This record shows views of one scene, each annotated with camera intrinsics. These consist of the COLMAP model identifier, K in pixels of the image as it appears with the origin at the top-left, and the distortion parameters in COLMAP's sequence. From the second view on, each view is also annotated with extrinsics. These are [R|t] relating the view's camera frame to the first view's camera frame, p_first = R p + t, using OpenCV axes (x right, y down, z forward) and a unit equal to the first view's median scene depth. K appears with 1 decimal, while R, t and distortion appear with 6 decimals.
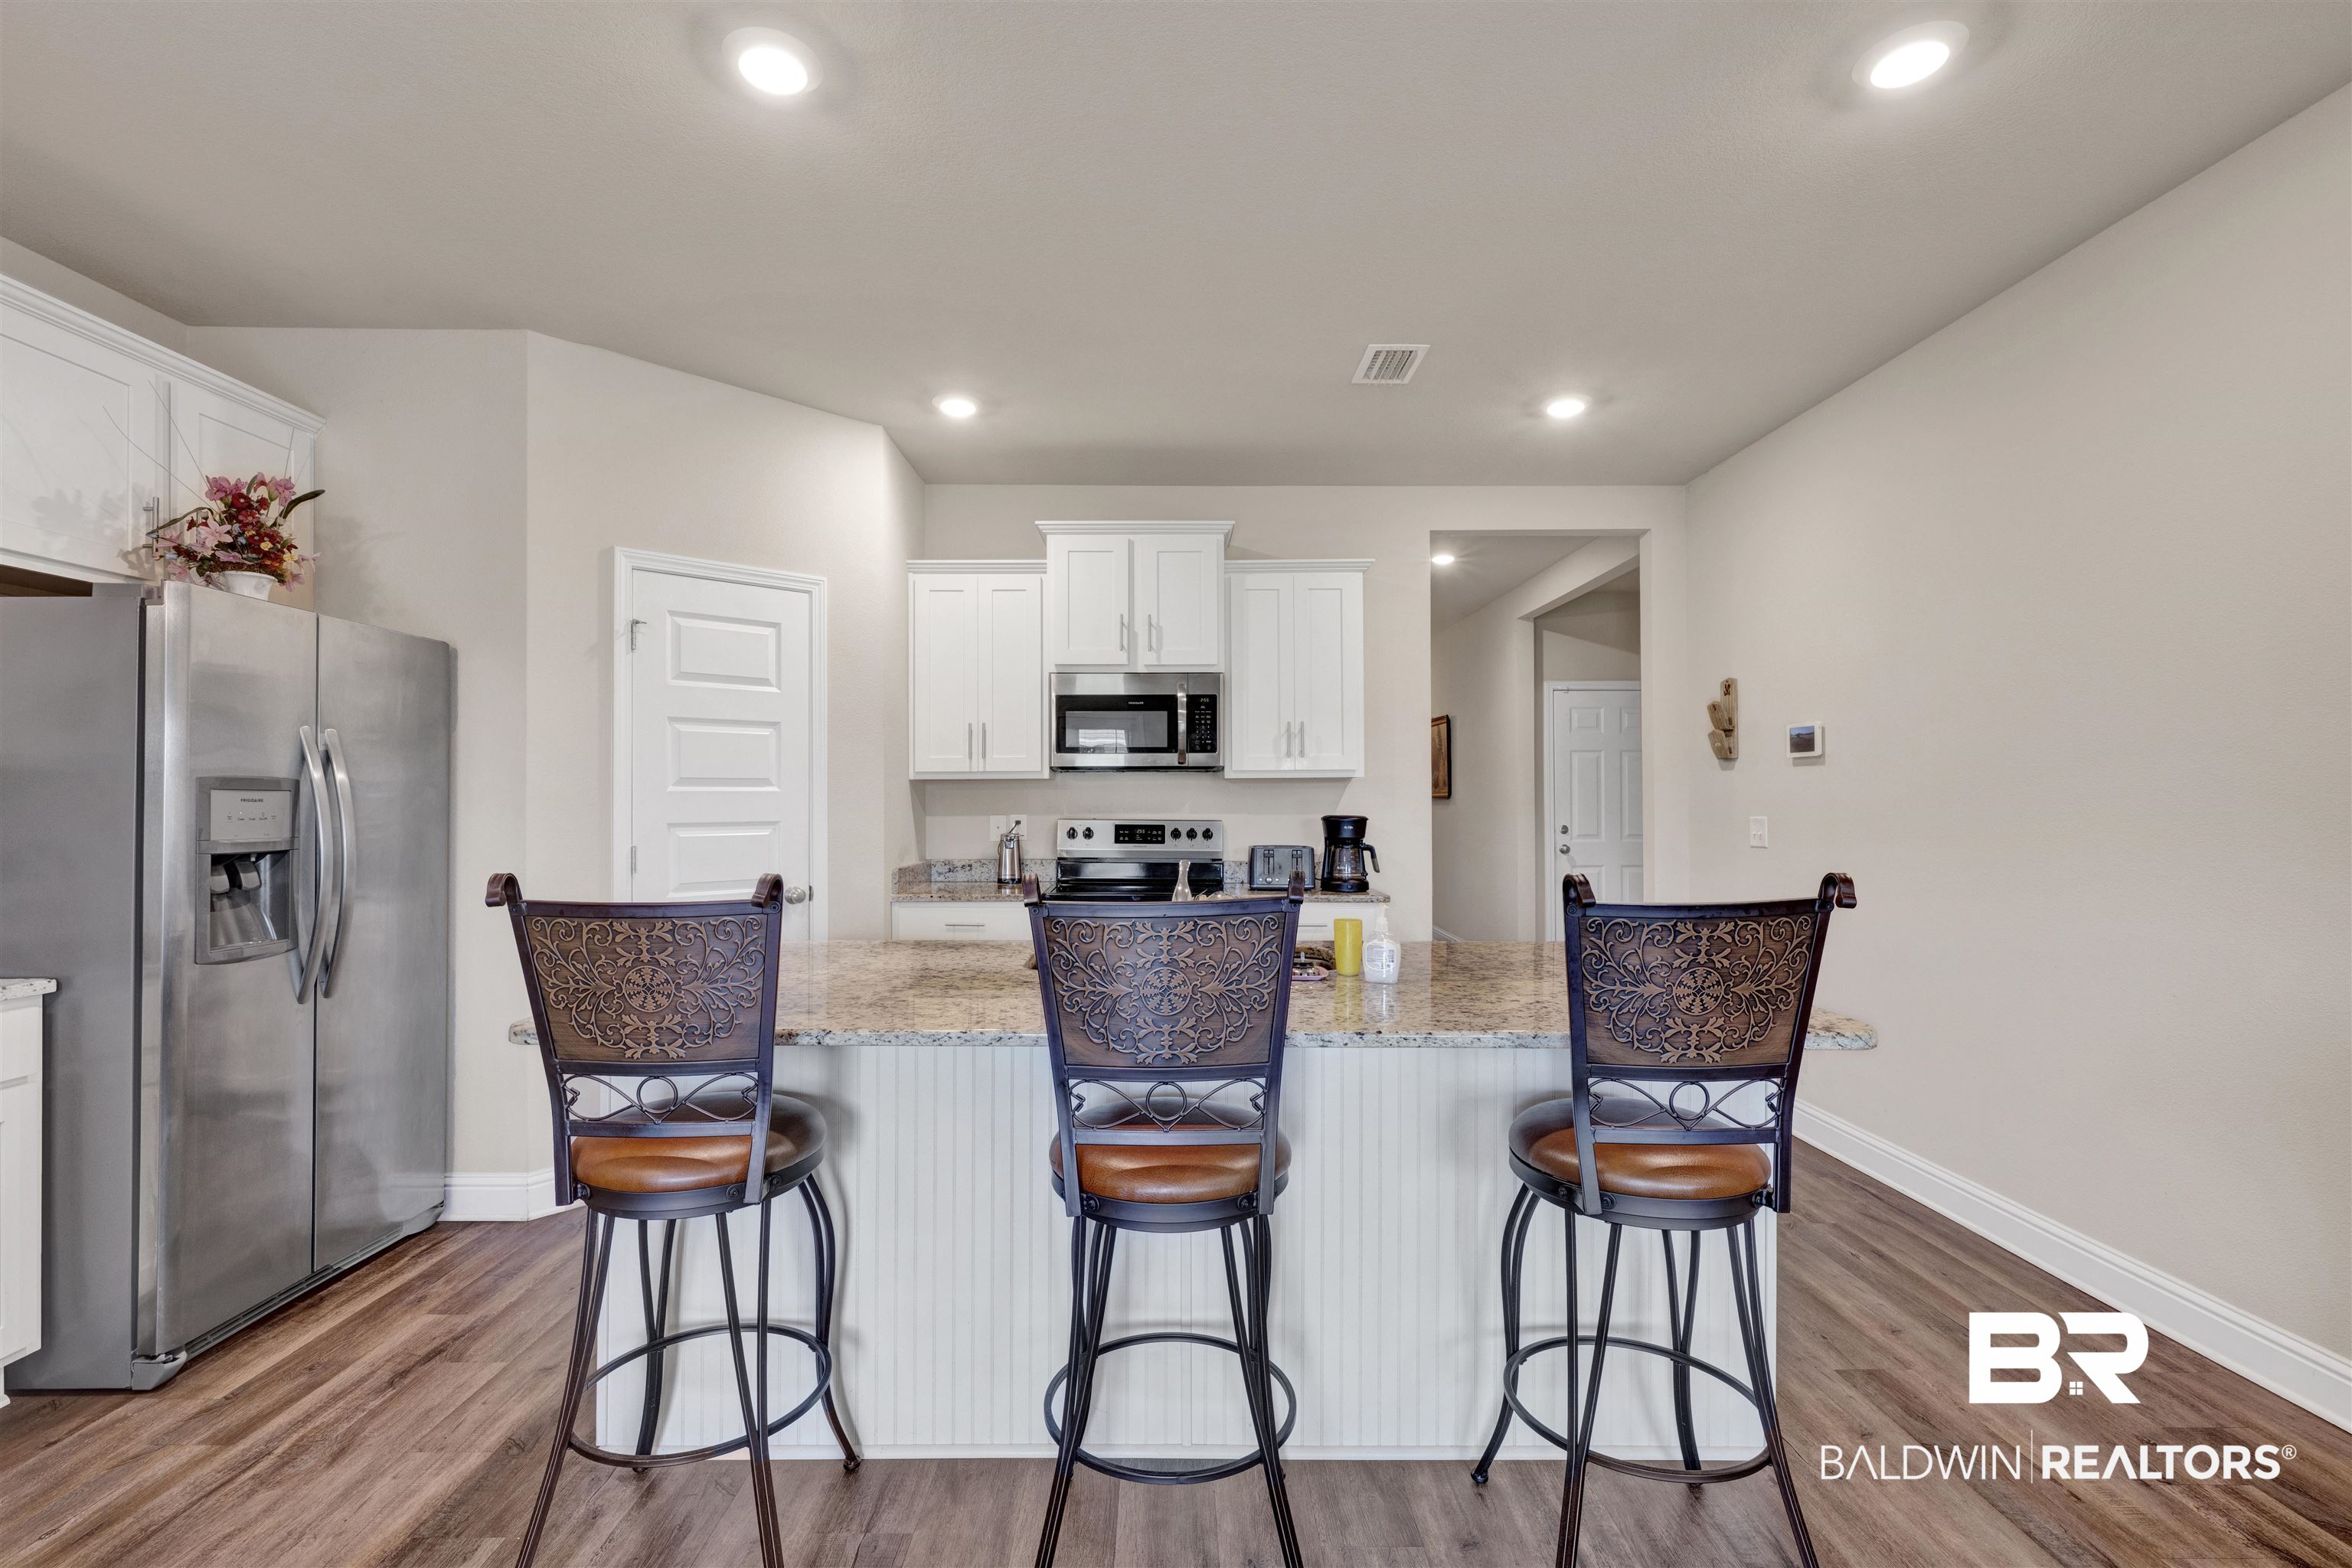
lens RADIAL K [[1074.5, 0, 1176.0], [0, 1074.5, 784.0], [0, 0, 1]] dist [-0.000307, 0.000065]
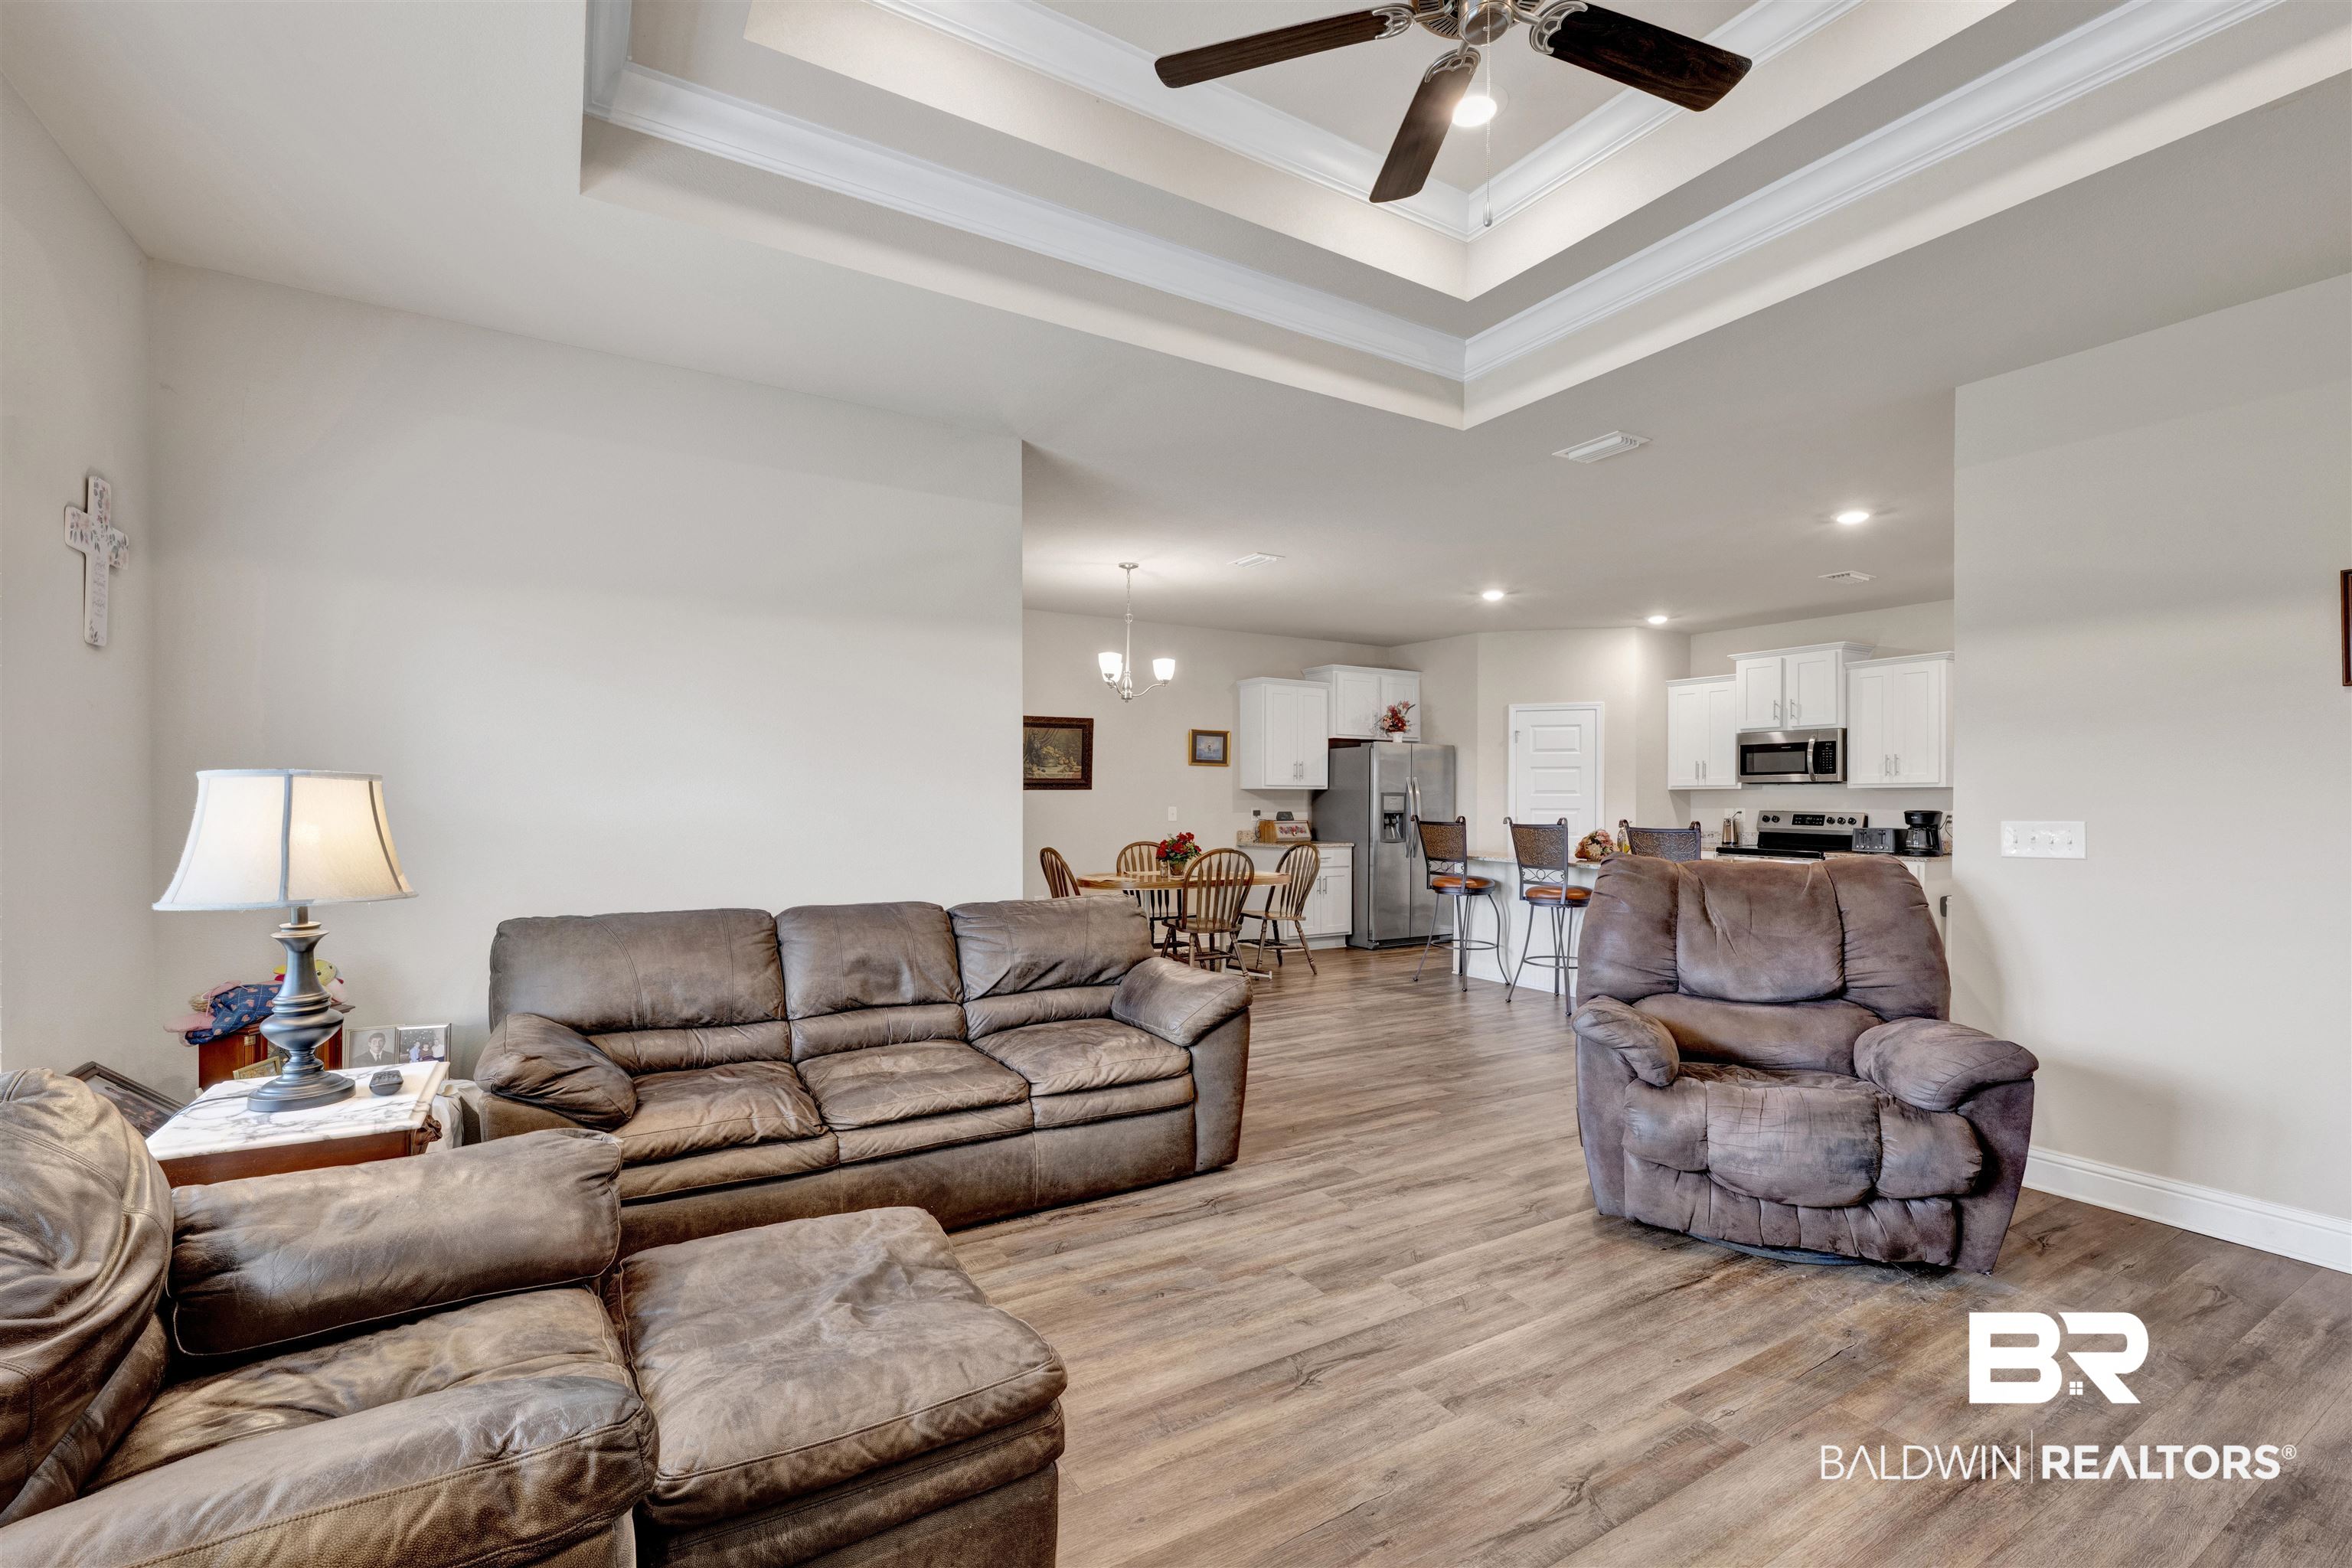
lens RADIAL K [[952.3, 0, 1088.7], [0, 952.3, 793.7], [0, 0, 1]] dist [-0.003223, -0.000216]
pose [[0.442834, -0.002852, -0.896599, 0.889554], [0.008493, 0.999963, 0.001014, -0.008161], [0.896563, -0.008064, 0.442842, -0.781659]]
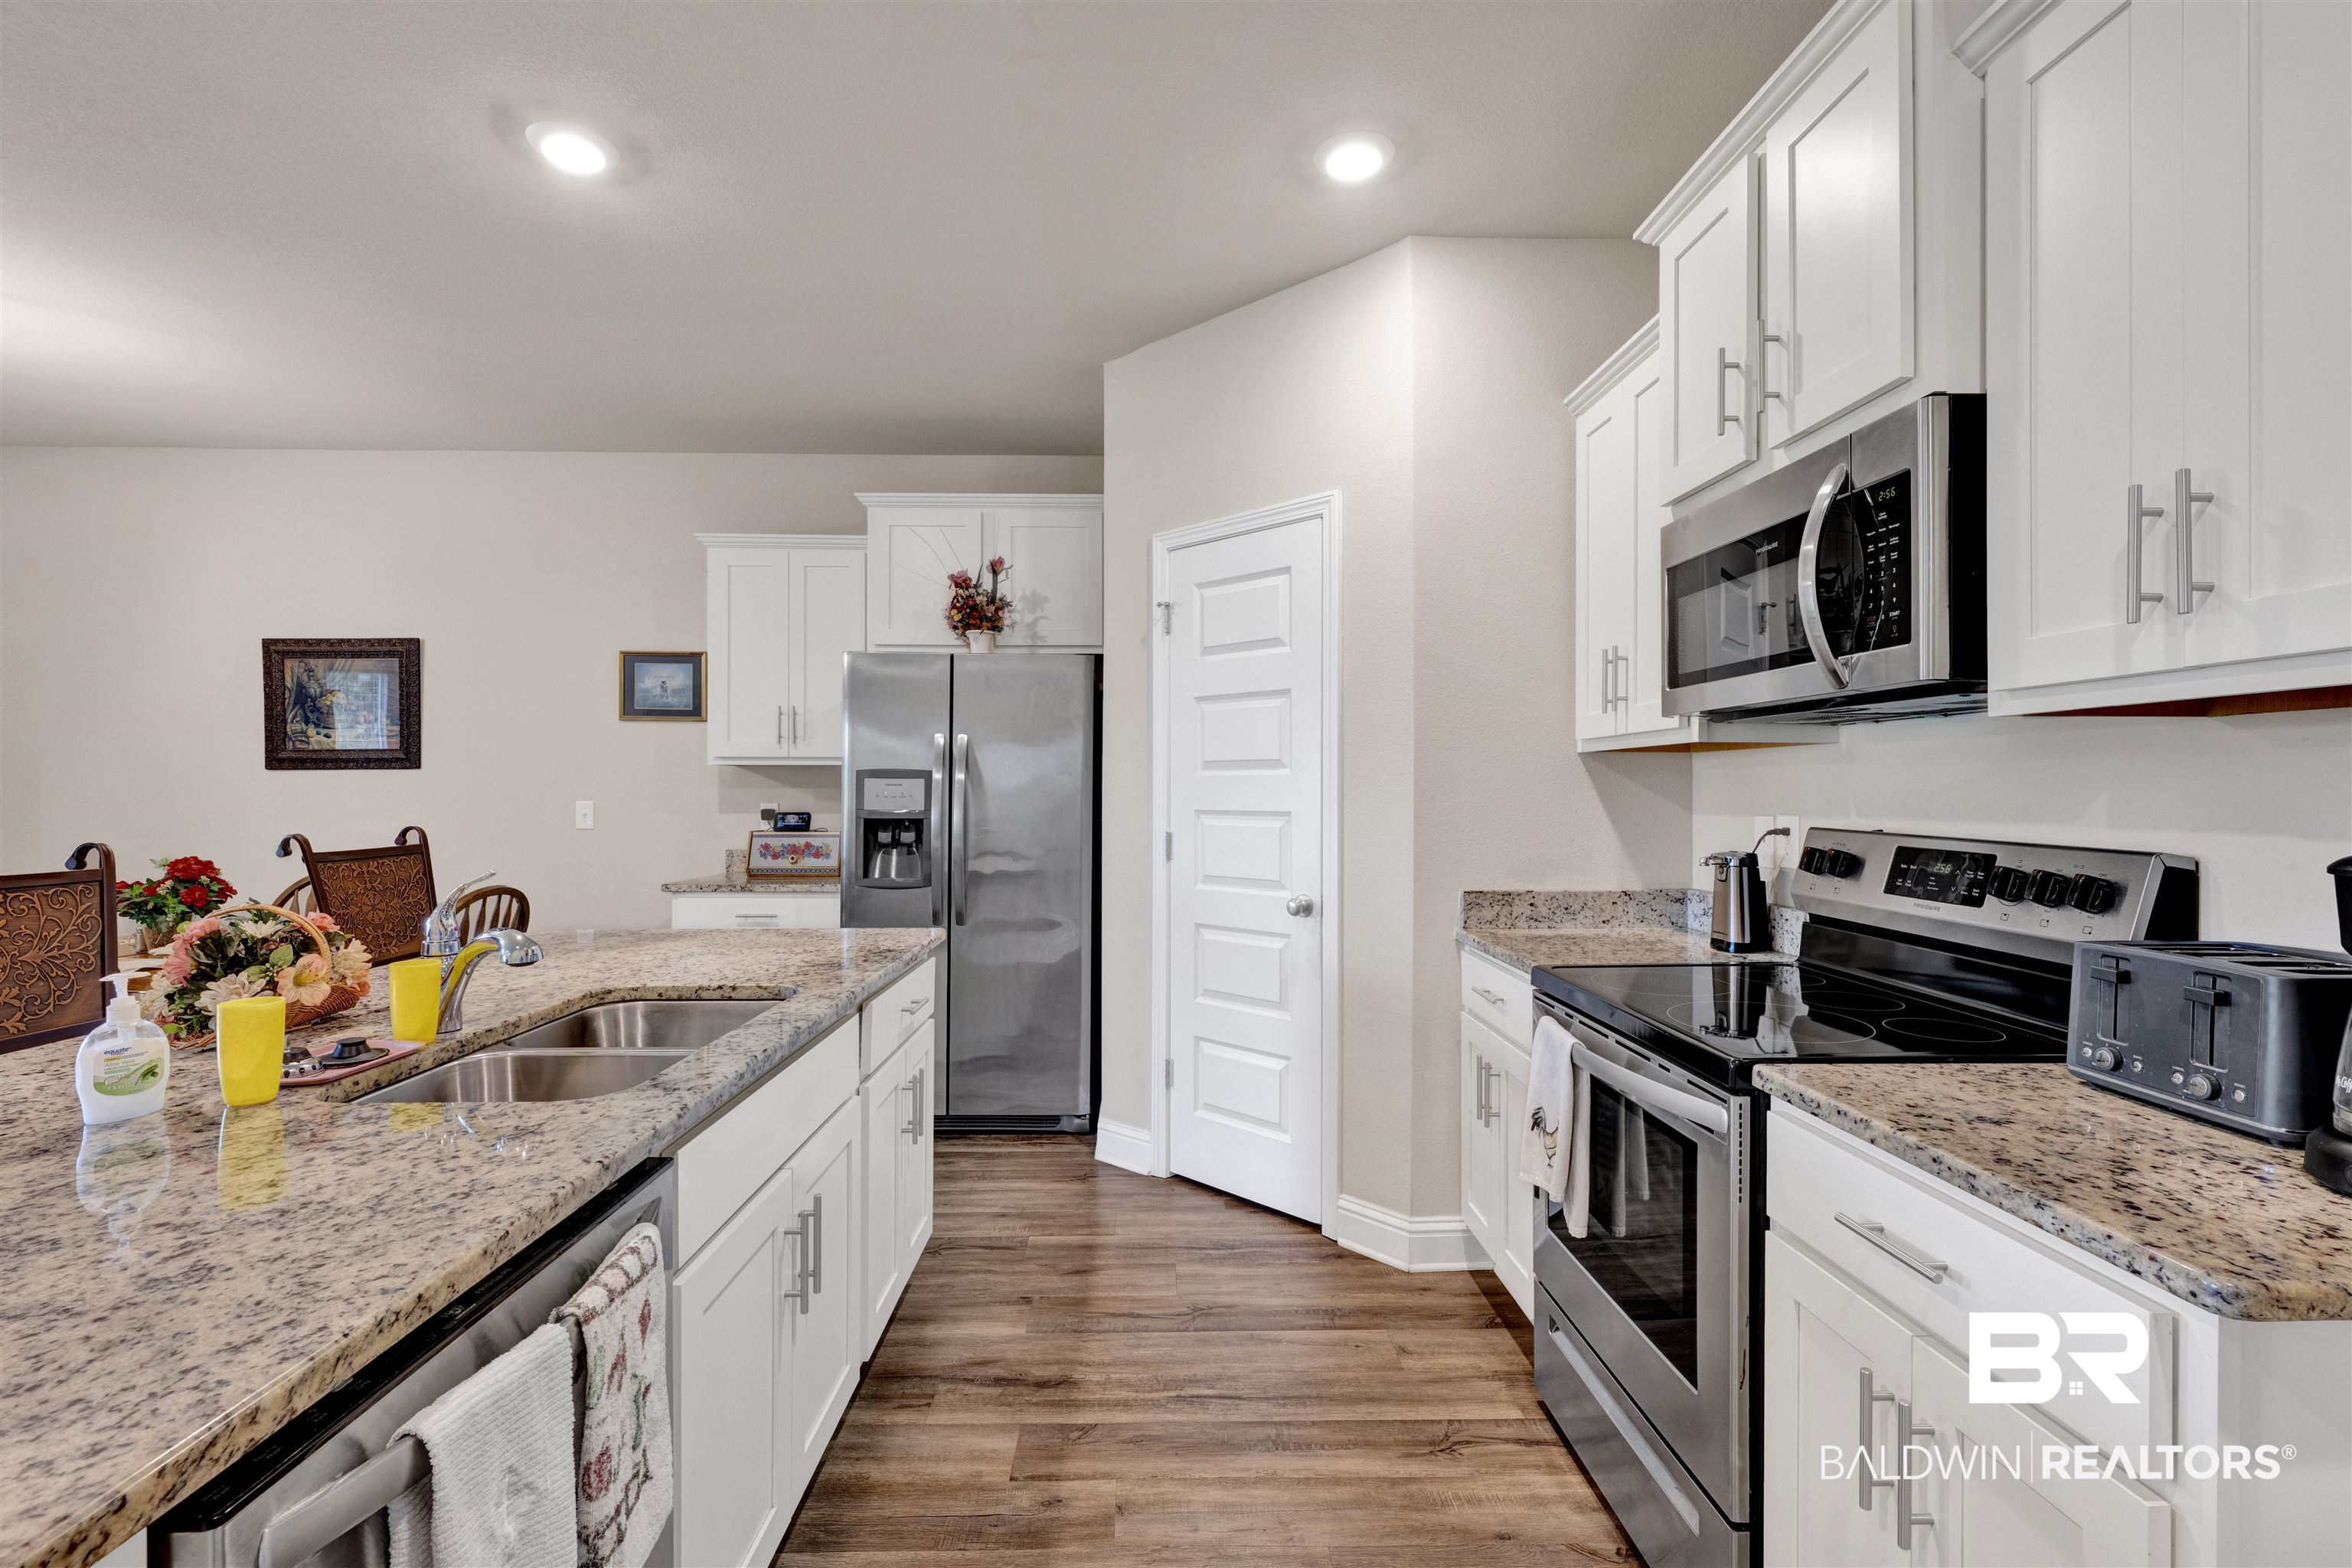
lens RADIAL K [[1047.0, 0, 1146.4], [0, 1047.0, 787.8], [0, 0, 1]] dist [-0.000307, -0.000146]
pose [[0.010552, 0.000996, -0.999944, 0.359132], [0.011773, 0.999930, 0.001121, 0.012436], [0.999875, -0.011785, 0.010540, 0.761732]]
